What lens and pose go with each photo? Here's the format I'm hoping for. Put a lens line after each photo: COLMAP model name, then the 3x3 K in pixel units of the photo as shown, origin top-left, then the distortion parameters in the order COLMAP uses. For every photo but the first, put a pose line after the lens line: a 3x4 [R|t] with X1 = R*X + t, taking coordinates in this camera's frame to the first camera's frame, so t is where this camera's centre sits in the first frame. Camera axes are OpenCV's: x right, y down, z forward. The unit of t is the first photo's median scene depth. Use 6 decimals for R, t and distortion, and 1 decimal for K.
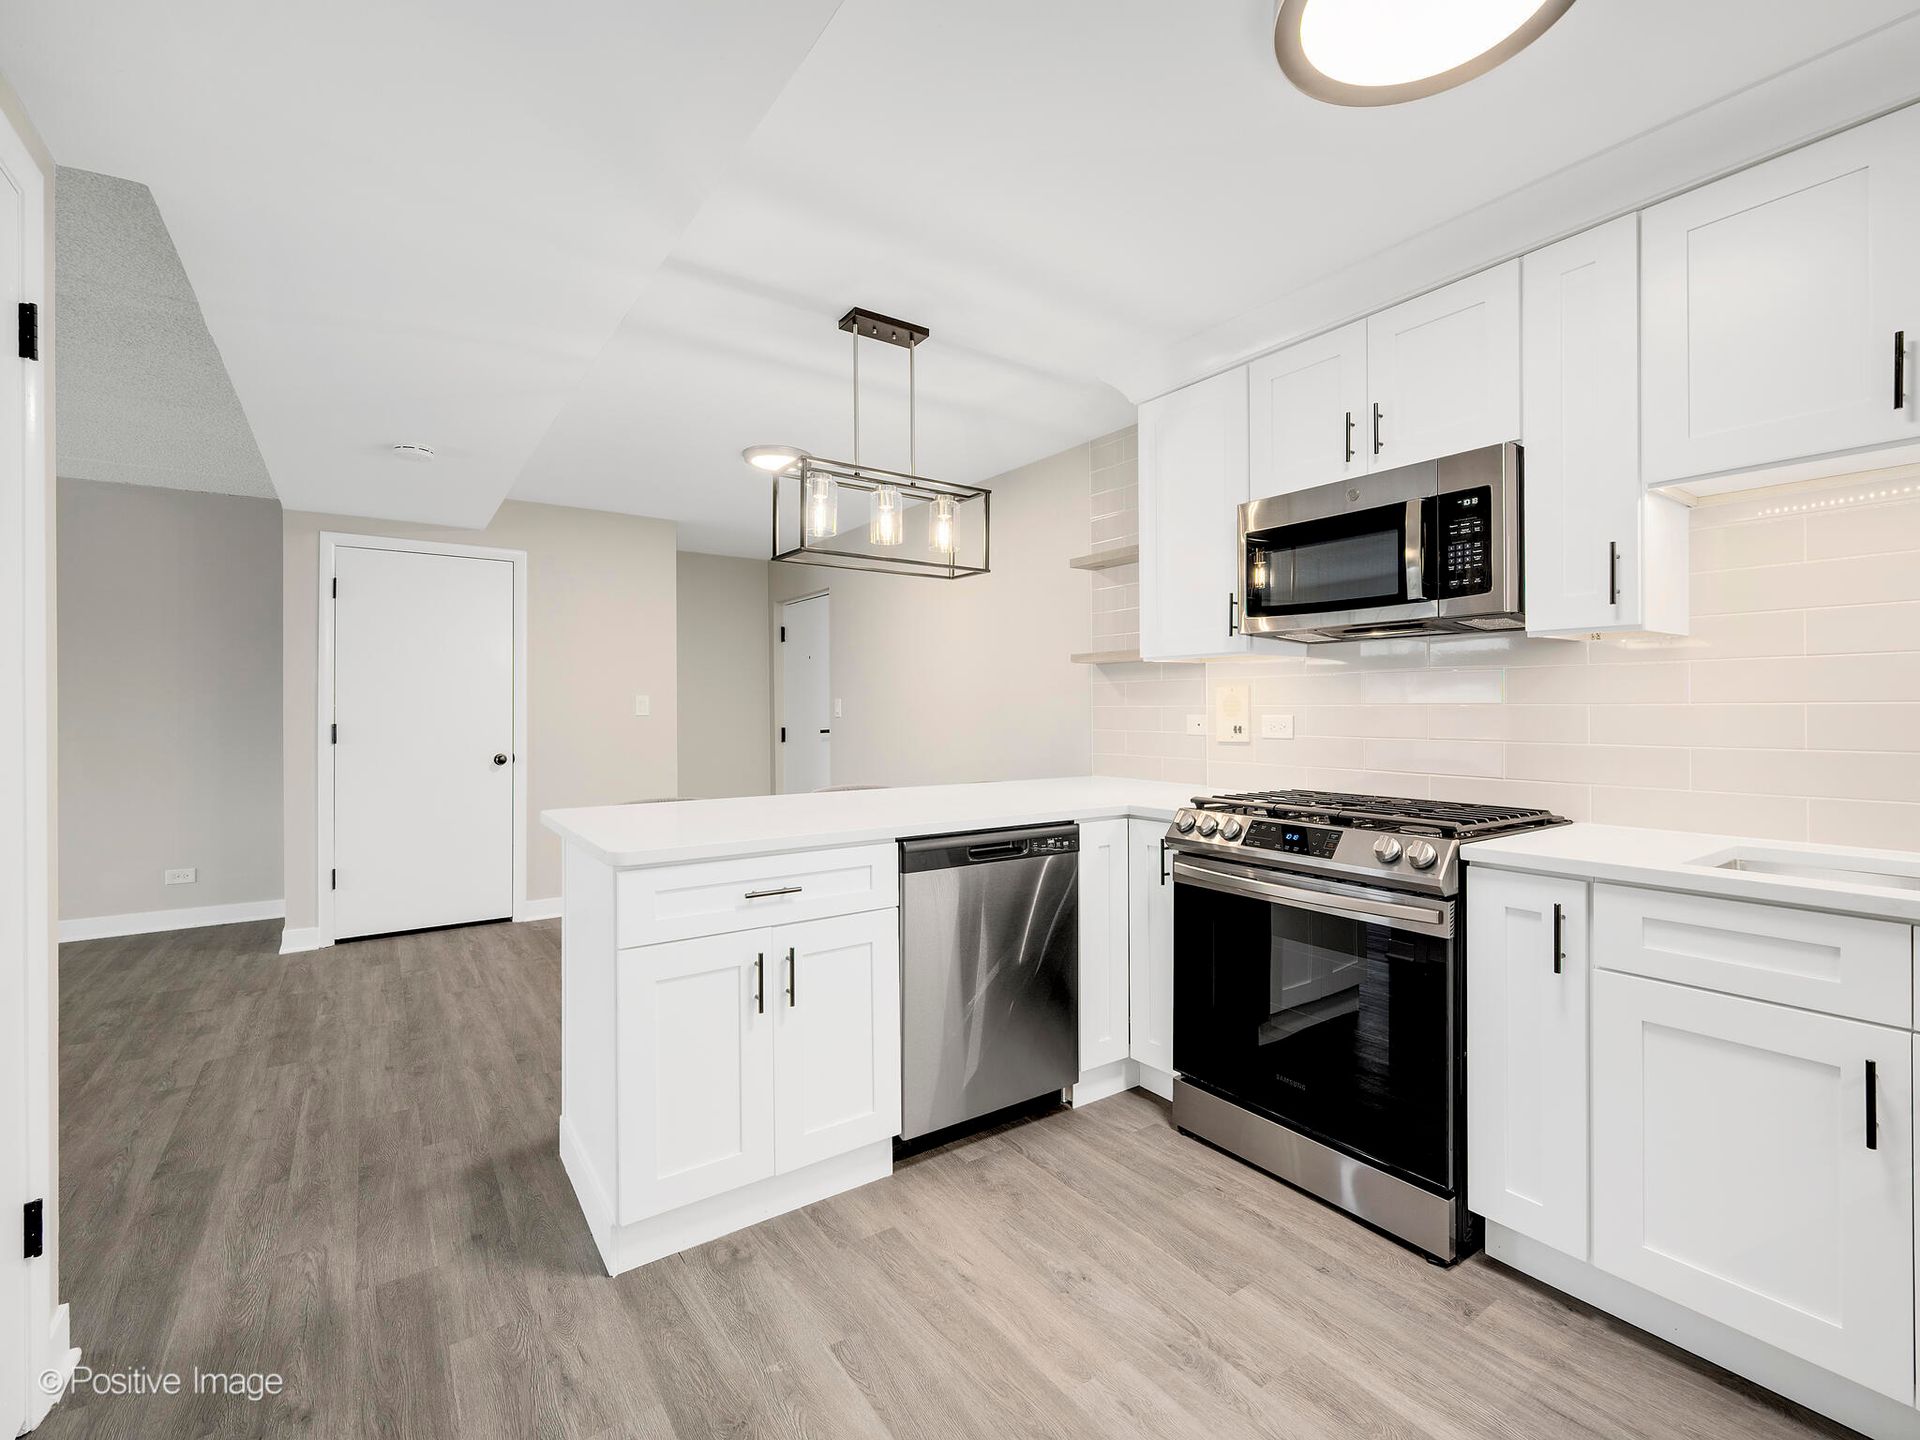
lens RADIAL K [[856.7, 0, 962.9], [0, 856.7, 707.8], [0, 0, 1]] dist [-0.003510, -0.000845]
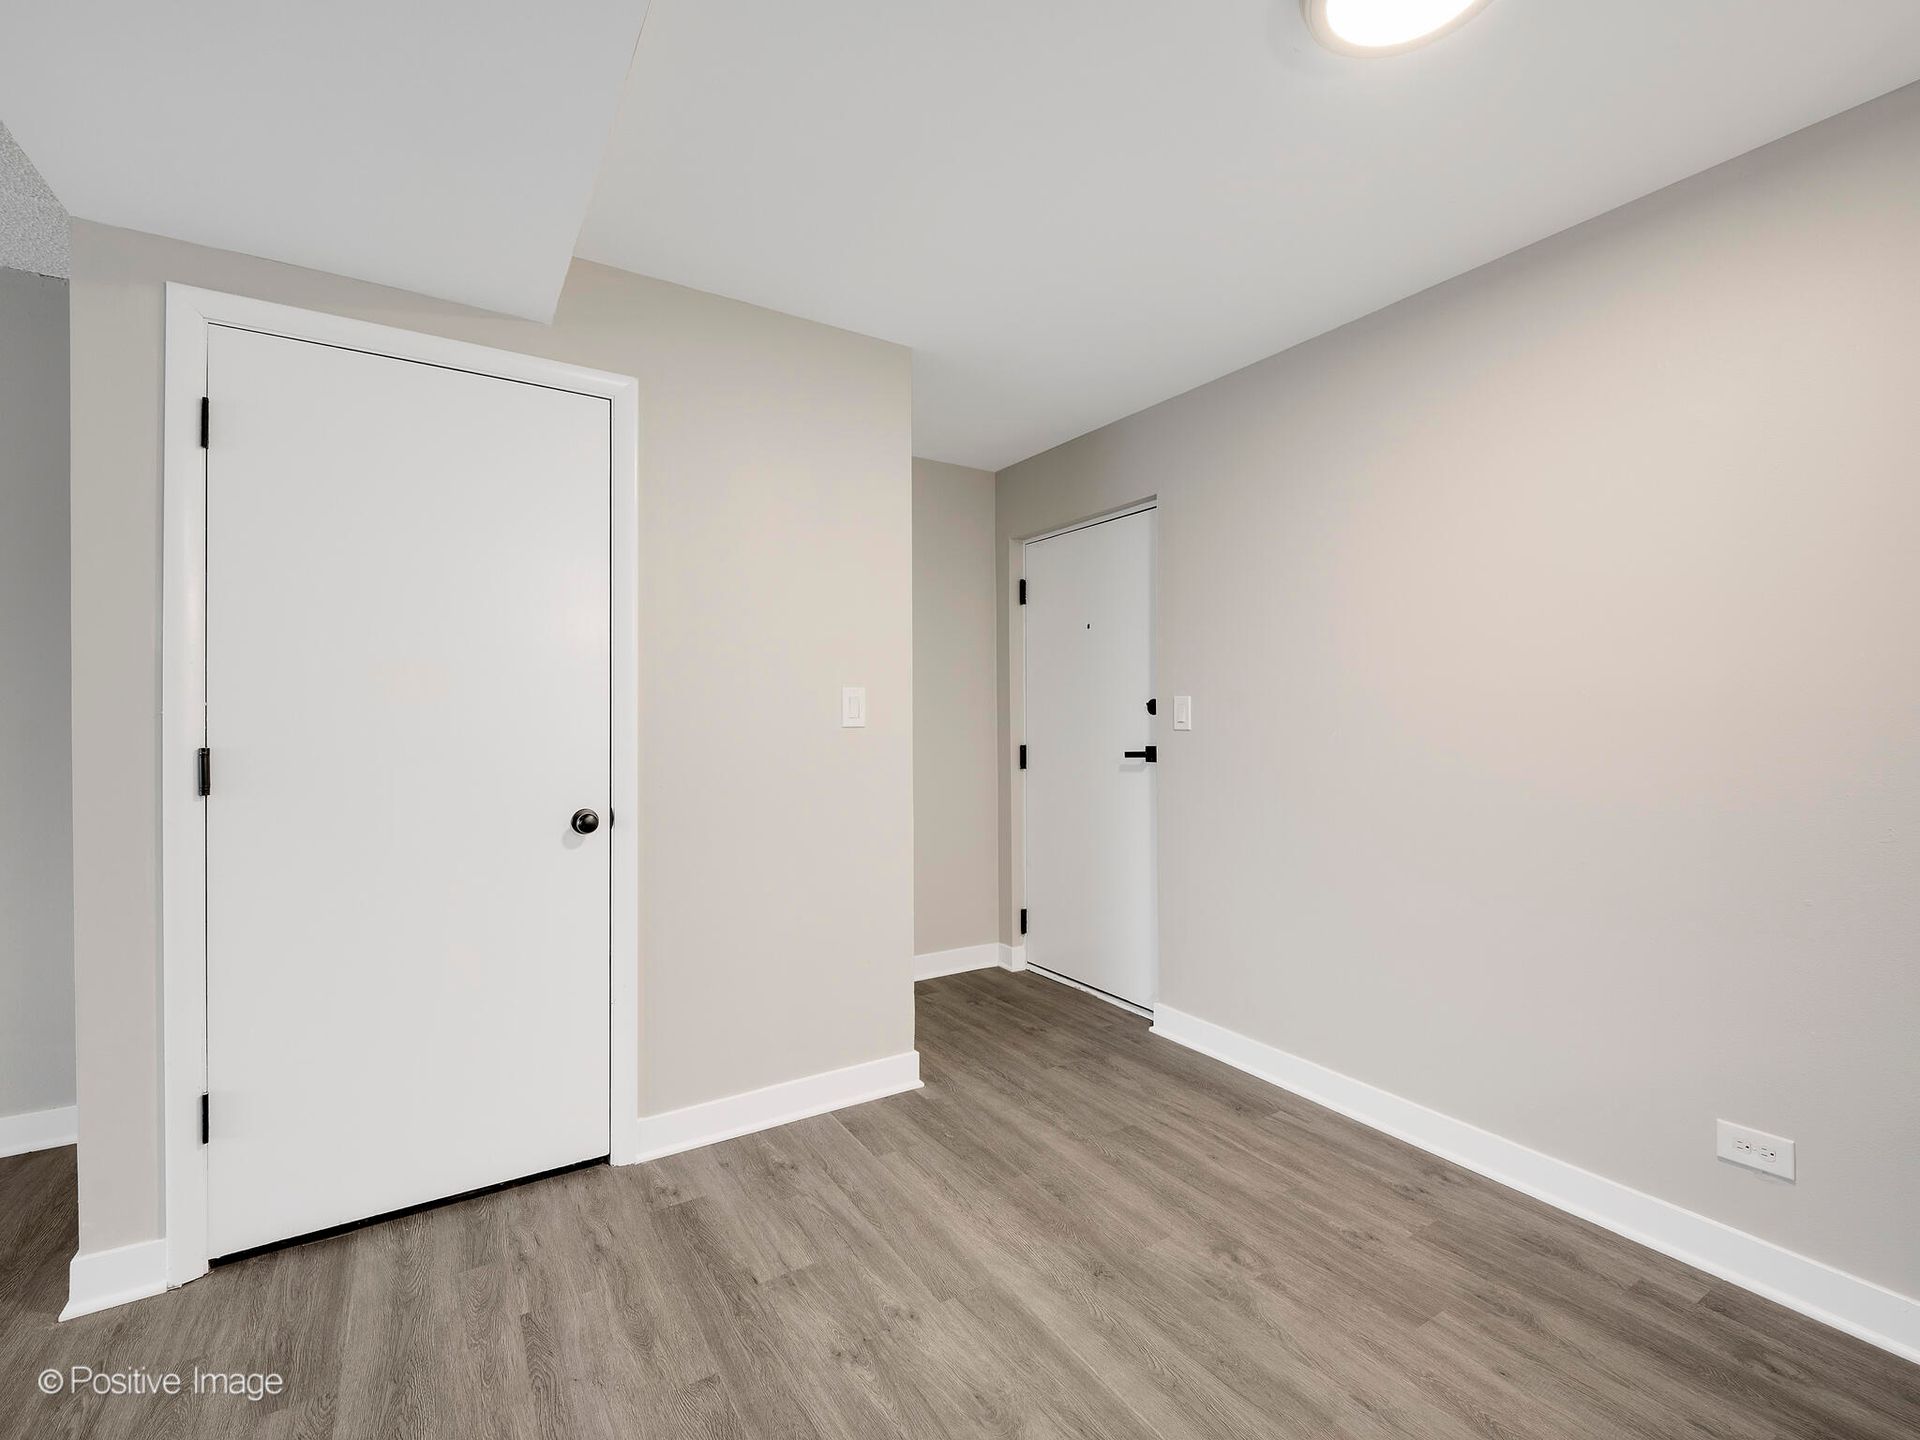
lens RADIAL K [[856.7, 0, 961.0], [0, 856.7, 724.9], [0, 0, 1]] dist [-0.003510, -0.000845]
pose [[0.998623, 0.004601, -0.052249, -0.357490], [-0.003859, 0.999891, 0.014284, 0.000361], [0.052309, -0.014063, 0.998532, 0.626396]]
